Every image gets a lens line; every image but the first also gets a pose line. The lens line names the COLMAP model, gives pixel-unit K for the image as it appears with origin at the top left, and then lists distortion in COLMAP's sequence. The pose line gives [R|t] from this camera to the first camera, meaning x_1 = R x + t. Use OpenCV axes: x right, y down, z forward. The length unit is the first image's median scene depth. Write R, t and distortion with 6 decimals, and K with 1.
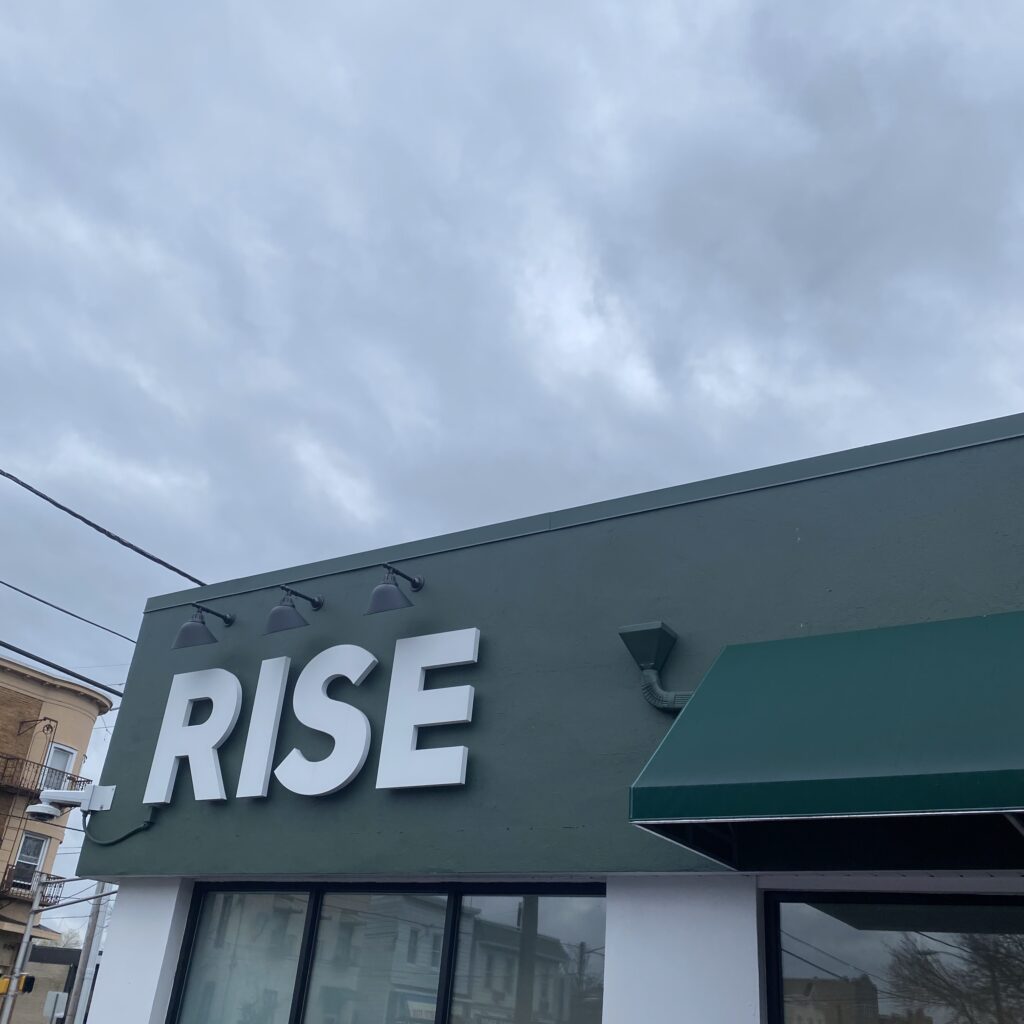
lens RADIAL K [[1019.9, 0, 510.3], [0, 1019.9, 496.4], [0, 0, 1]] dist [0.115983, -0.216719]
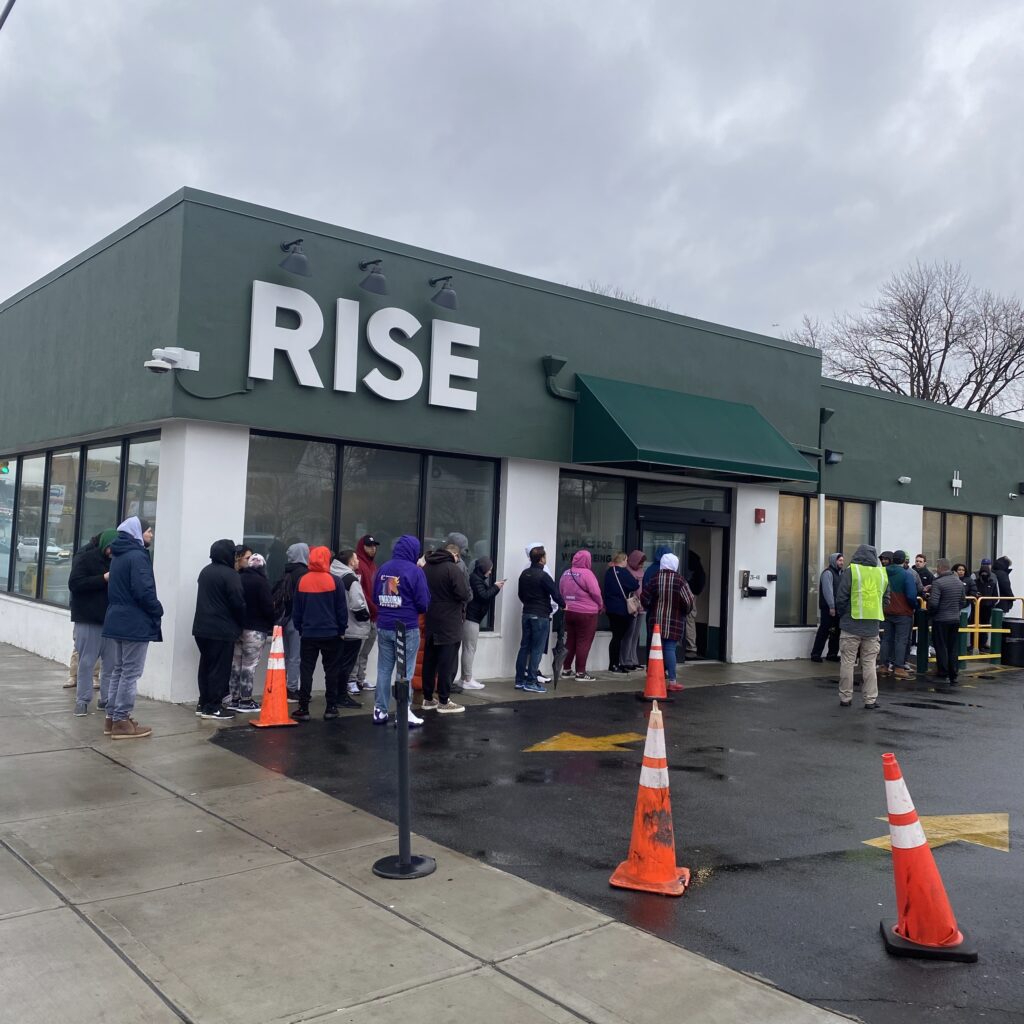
lens RADIAL K [[1019.9, 0, 510.3], [0, 1019.9, 496.4], [0, 0, 1]] dist [0.115983, -0.216719]
pose [[0.324994, -0.017841, 0.945548, -1.657503], [-0.457678, 0.871974, 0.173761, 0.043371], [-0.827593, -0.489228, 0.275220, 0.278344]]
